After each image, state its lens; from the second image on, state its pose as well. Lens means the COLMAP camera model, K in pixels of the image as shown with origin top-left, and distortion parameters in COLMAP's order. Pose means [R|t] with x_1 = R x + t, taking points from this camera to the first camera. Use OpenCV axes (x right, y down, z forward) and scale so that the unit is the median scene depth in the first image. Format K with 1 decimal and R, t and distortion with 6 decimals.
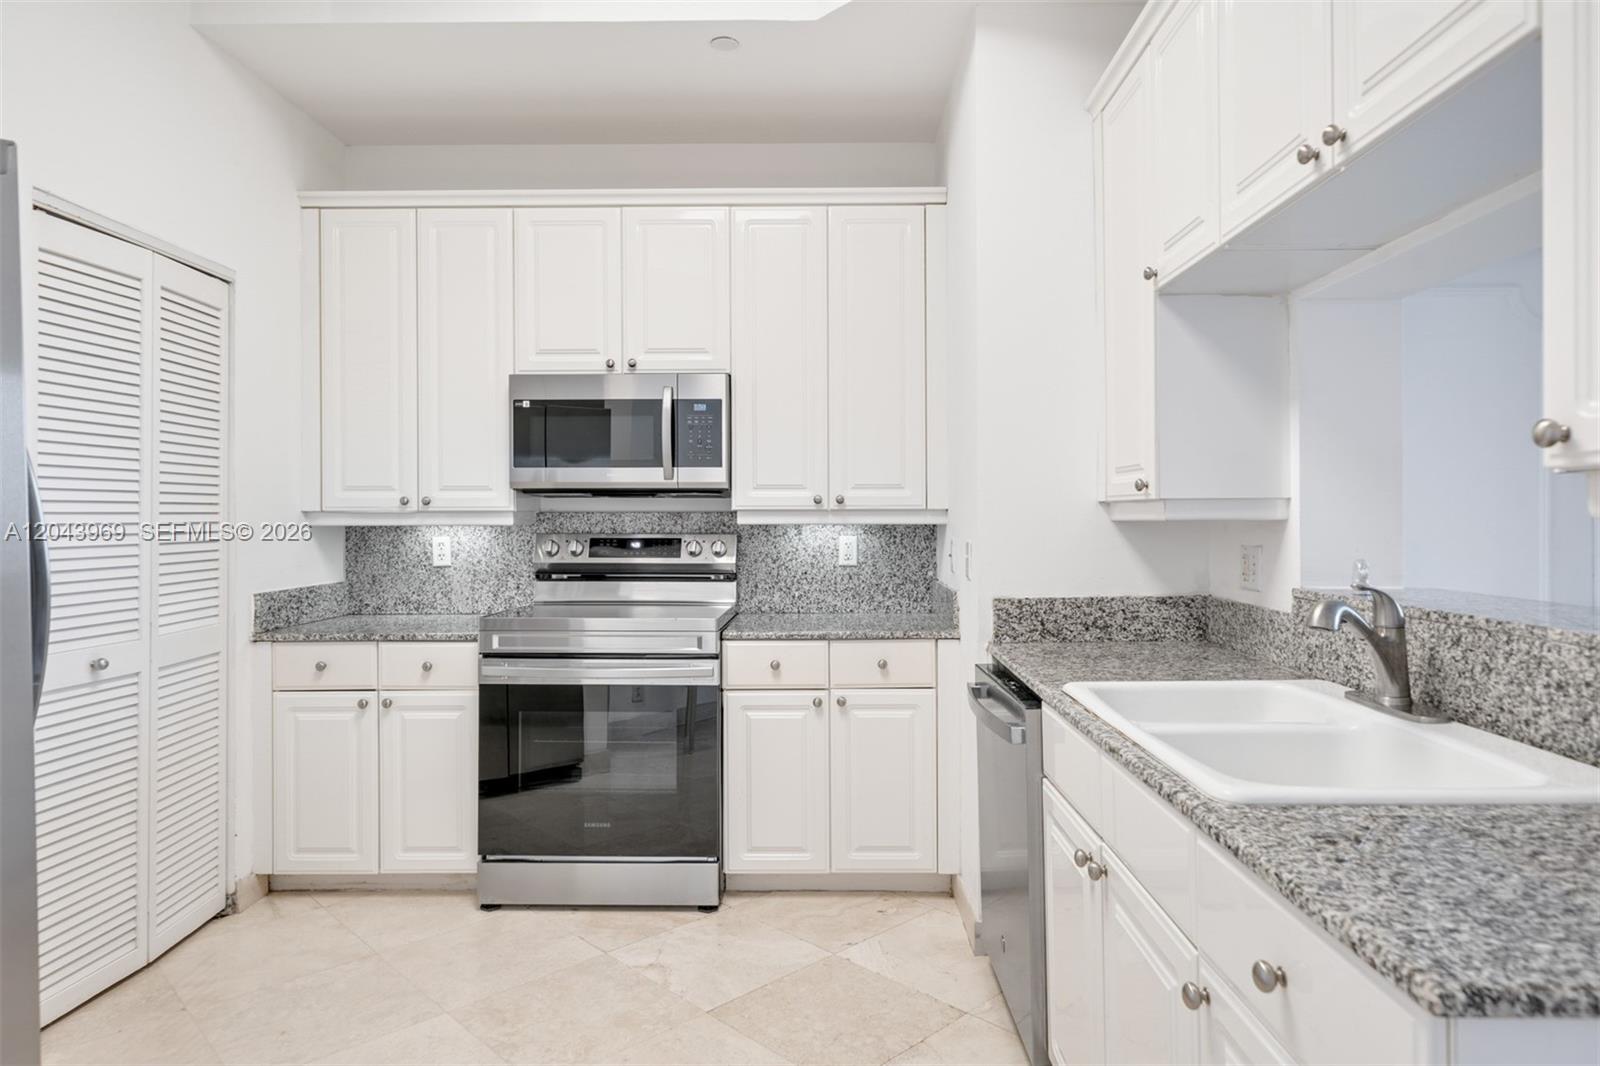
lens RADIAL K [[956.9, 0, 800.0], [0, 956.9, 533.0], [0, 0, 1]] dist [-0.000122, 0.000099]
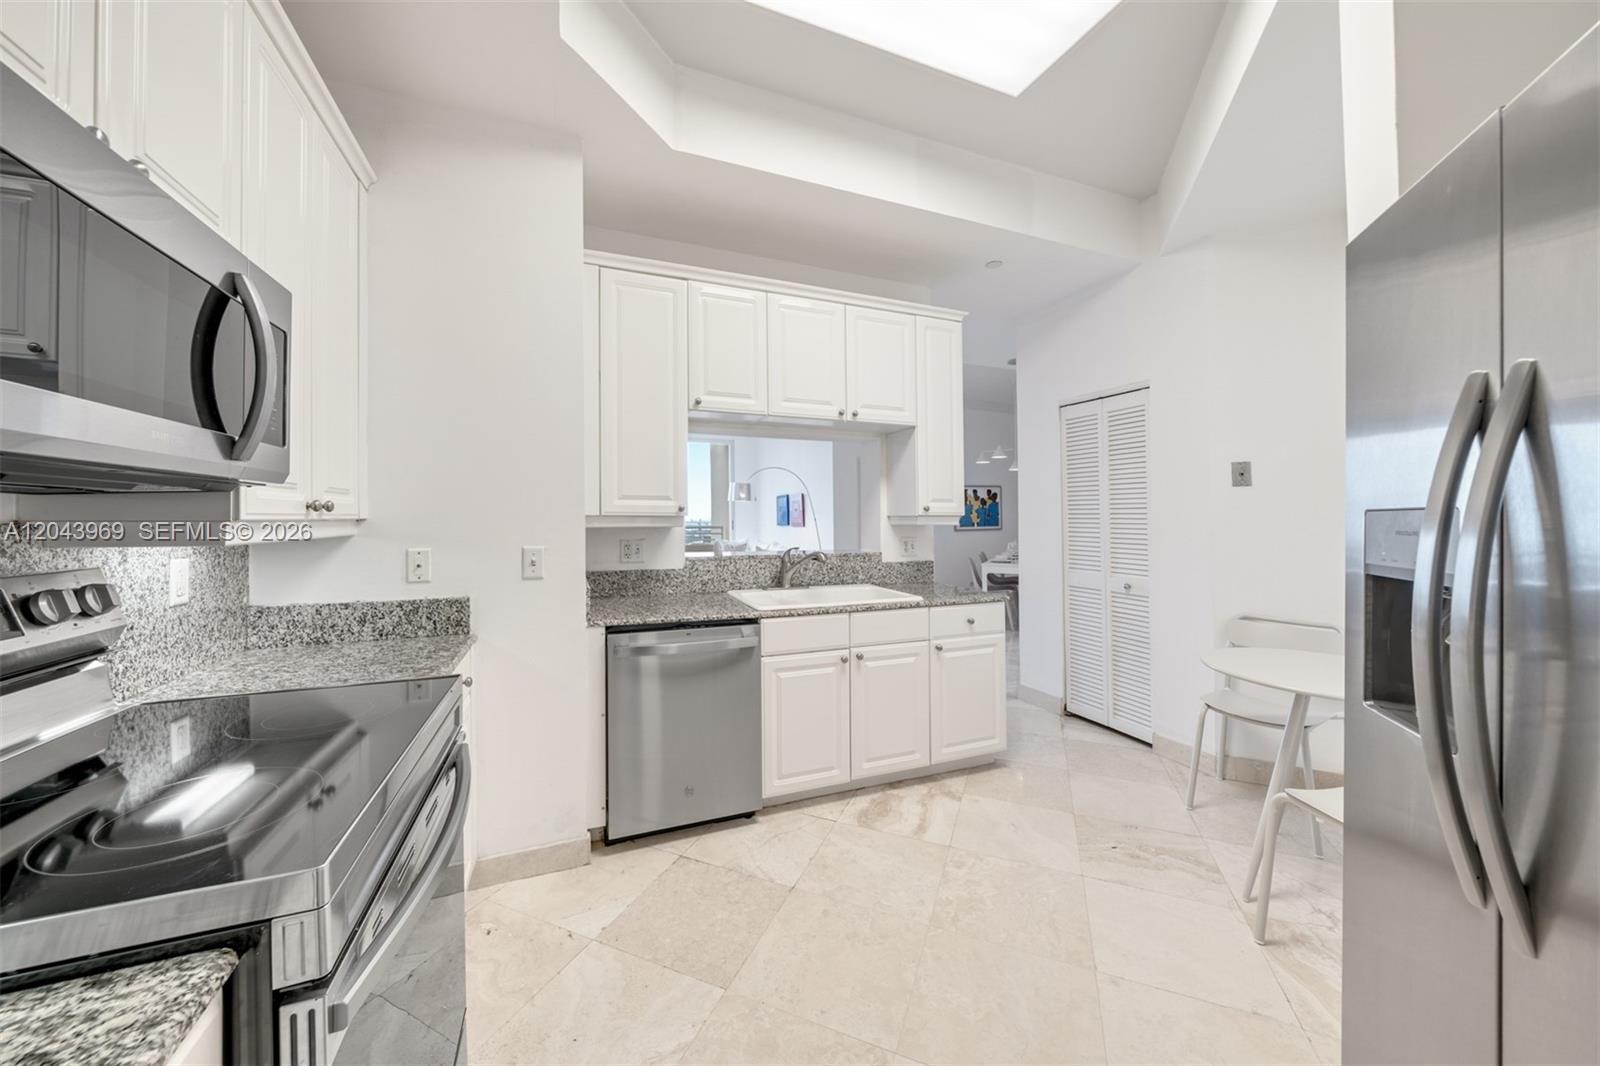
lens RADIAL K [[554.3, 0, 793.3], [0, 554.3, 524.6], [0, 0, 1]] dist [0.000350, 0.000036]
pose [[-0.387161, -0.006867, 0.921986, -0.406063], [0.015530, 0.999782, 0.013968, -0.016776], [-0.921881, 0.019727, -0.386970, 0.676660]]
